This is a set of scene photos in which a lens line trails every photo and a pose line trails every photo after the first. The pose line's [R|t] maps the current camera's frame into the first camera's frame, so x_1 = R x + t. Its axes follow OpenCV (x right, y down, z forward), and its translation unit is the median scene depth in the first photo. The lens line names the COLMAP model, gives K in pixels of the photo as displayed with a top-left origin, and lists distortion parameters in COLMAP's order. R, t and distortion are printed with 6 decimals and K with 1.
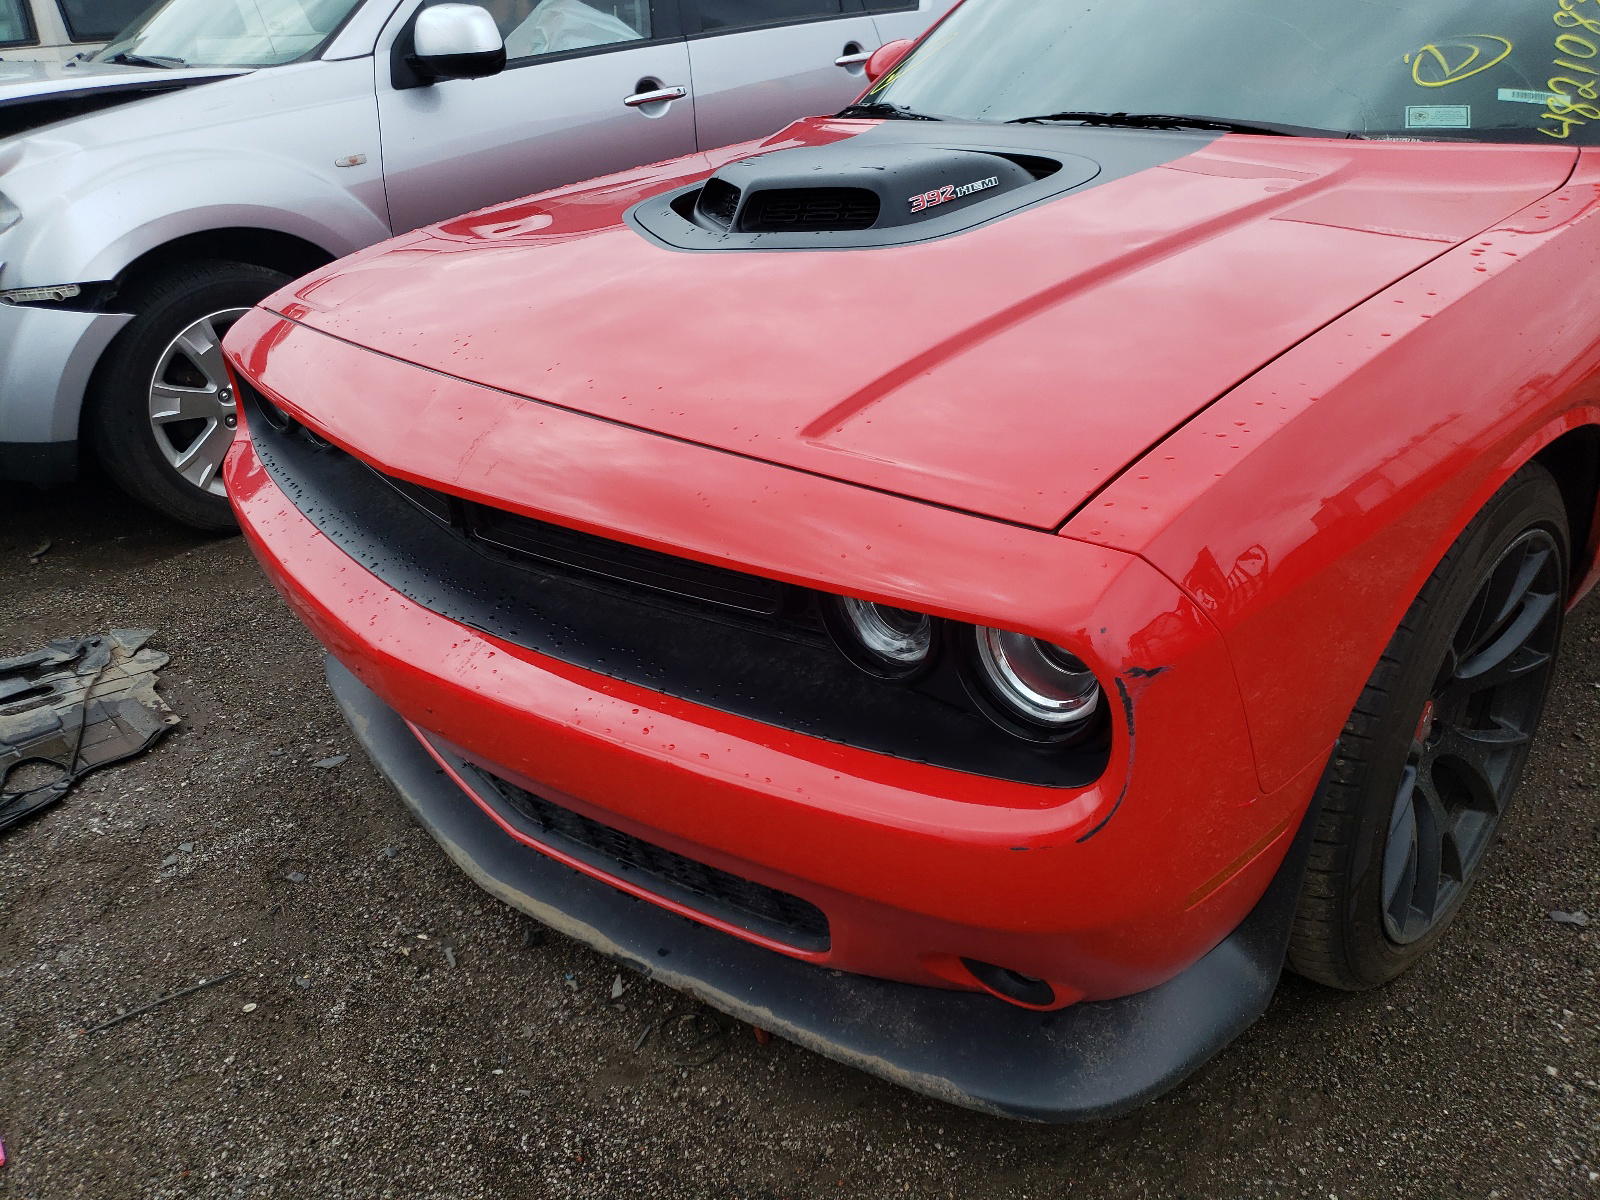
lens RADIAL K [[1222.0, 0, 806.5], [0, 1222.0, 609.7], [0, 0, 1]] dist [-0.012685, 0.001700]
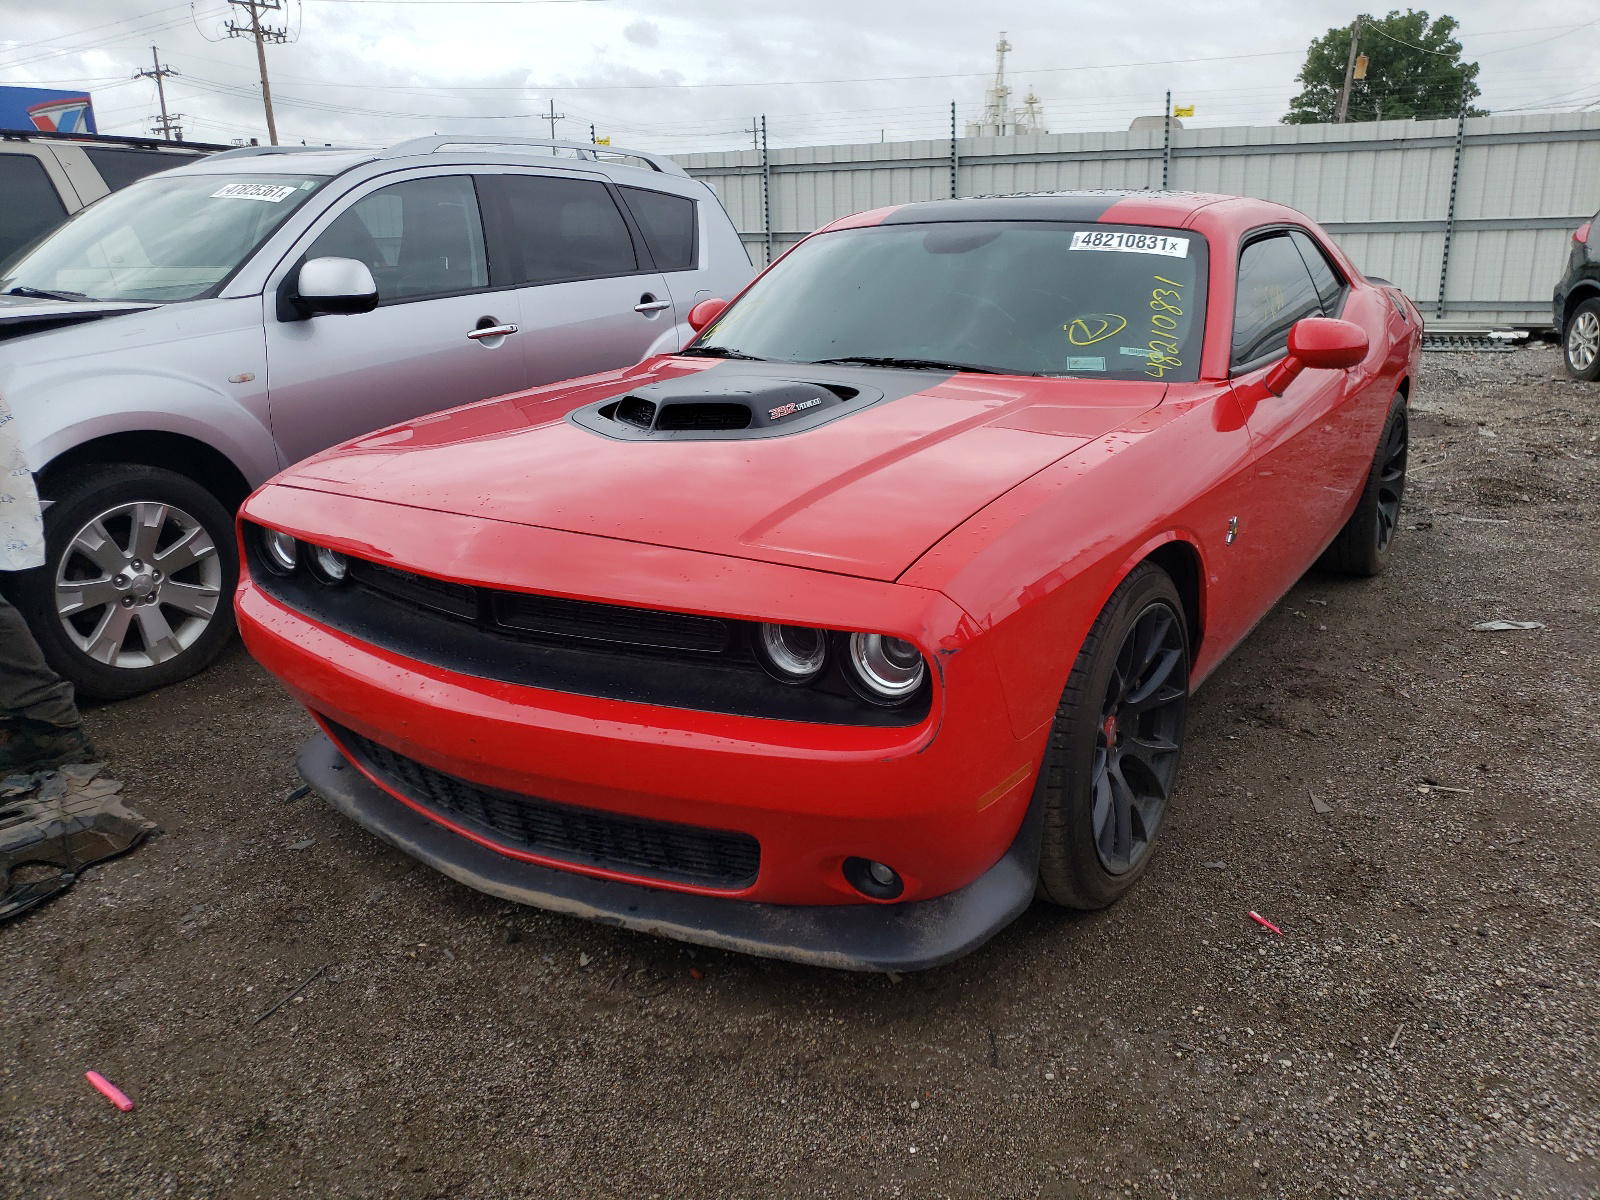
lens RADIAL K [[1222.0, 0, 800.2], [0, 1222.0, 595.8], [0, 0, 1]] dist [-0.012685, 0.001700]
pose [[0.980694, -0.019565, 0.194567, -0.176351], [0.054404, 0.982999, -0.175367, 0.162466], [-0.187828, 0.182567, 0.965086, -0.445178]]
